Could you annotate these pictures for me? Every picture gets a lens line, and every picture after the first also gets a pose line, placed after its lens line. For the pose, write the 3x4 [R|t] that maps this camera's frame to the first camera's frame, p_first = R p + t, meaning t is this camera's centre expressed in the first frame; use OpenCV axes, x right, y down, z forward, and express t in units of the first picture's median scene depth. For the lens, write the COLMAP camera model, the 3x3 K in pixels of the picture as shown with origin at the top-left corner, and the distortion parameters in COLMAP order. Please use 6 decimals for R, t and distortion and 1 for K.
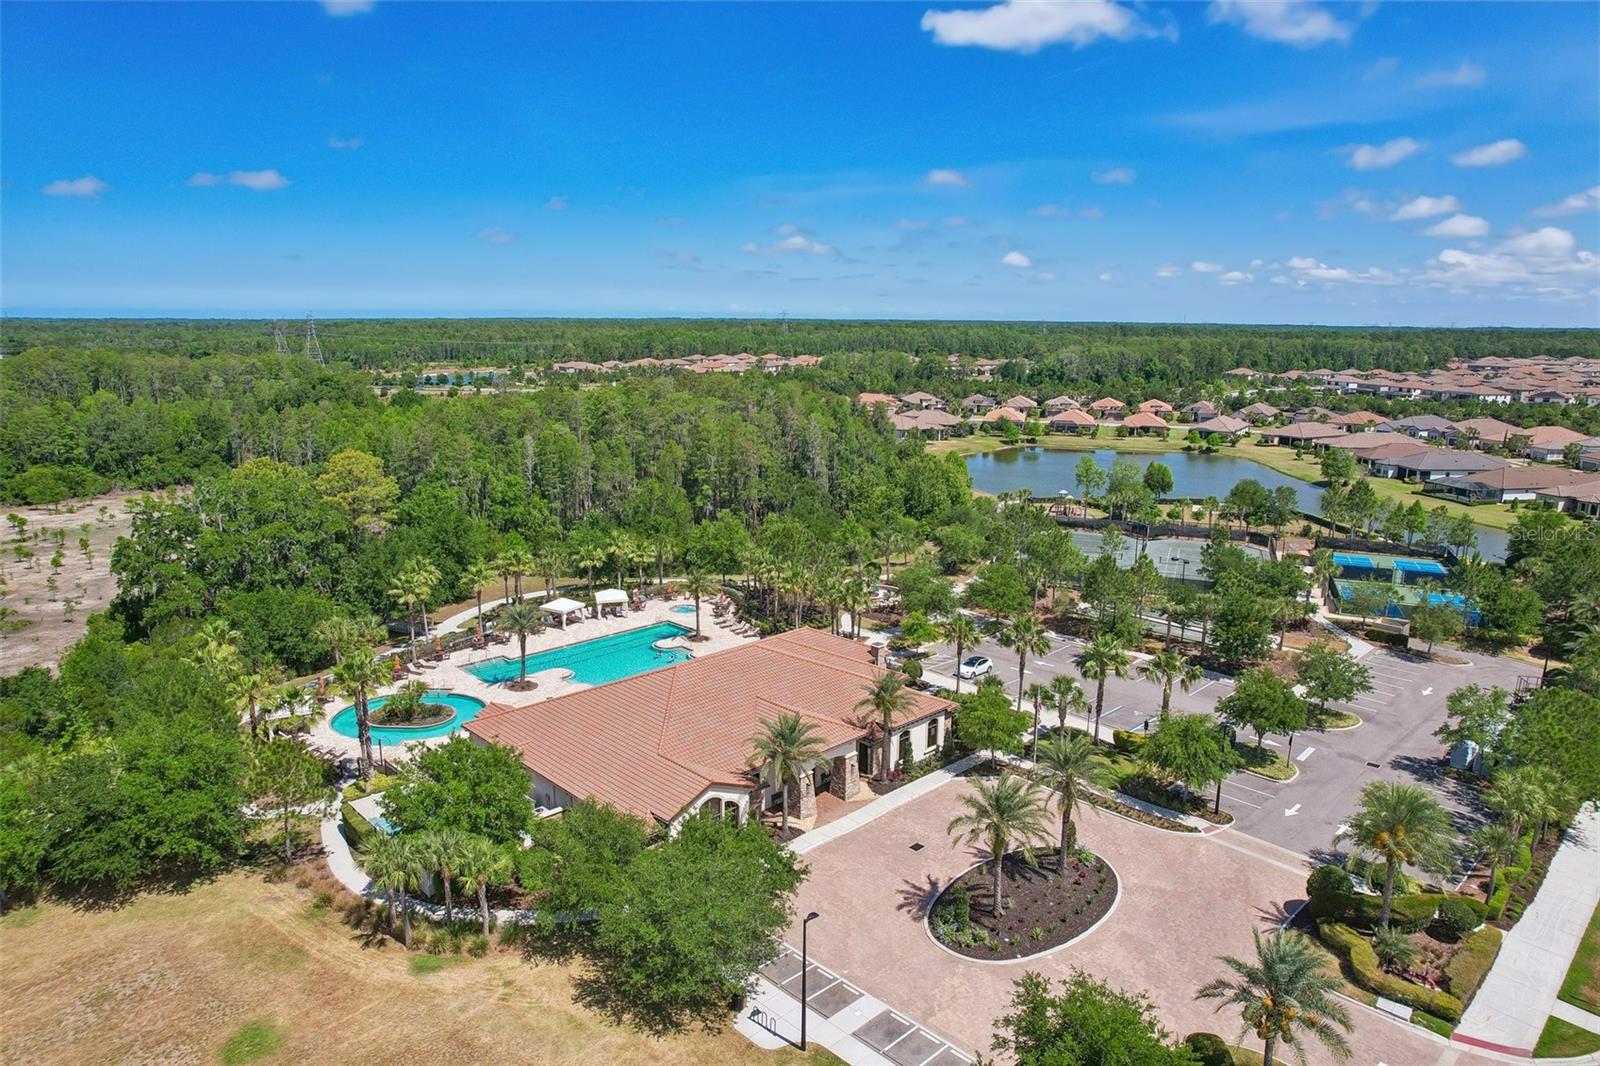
lens RADIAL K [[1034.9, 0, 802.5], [0, 1034.9, 524.4], [0, 0, 1]] dist [-0.044338, 0.014406]
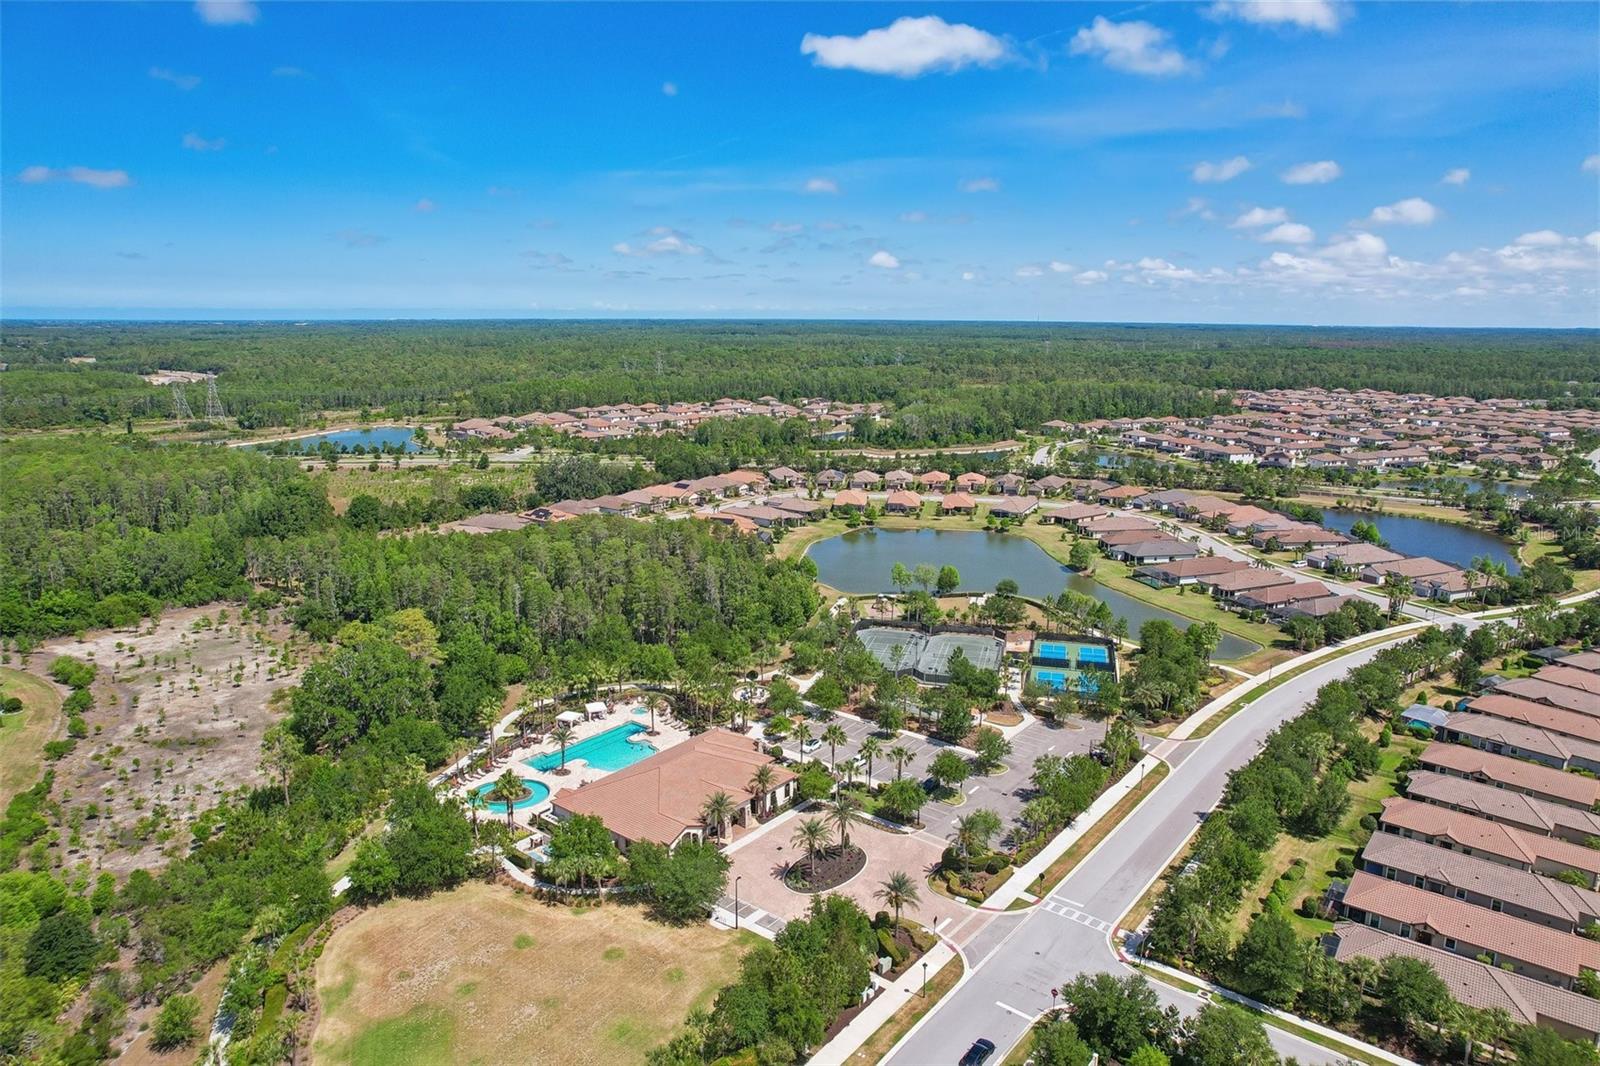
lens RADIAL K [[1034.9, 0, 814.2], [0, 1034.9, 549.2], [0, 0, 1]] dist [-0.044338, 0.014406]
pose [[0.990564, -0.026334, 0.134501, -0.060755], [0.022370, 0.999272, 0.030904, -0.250565], [-0.135217, -0.027604, 0.990431, -0.750783]]
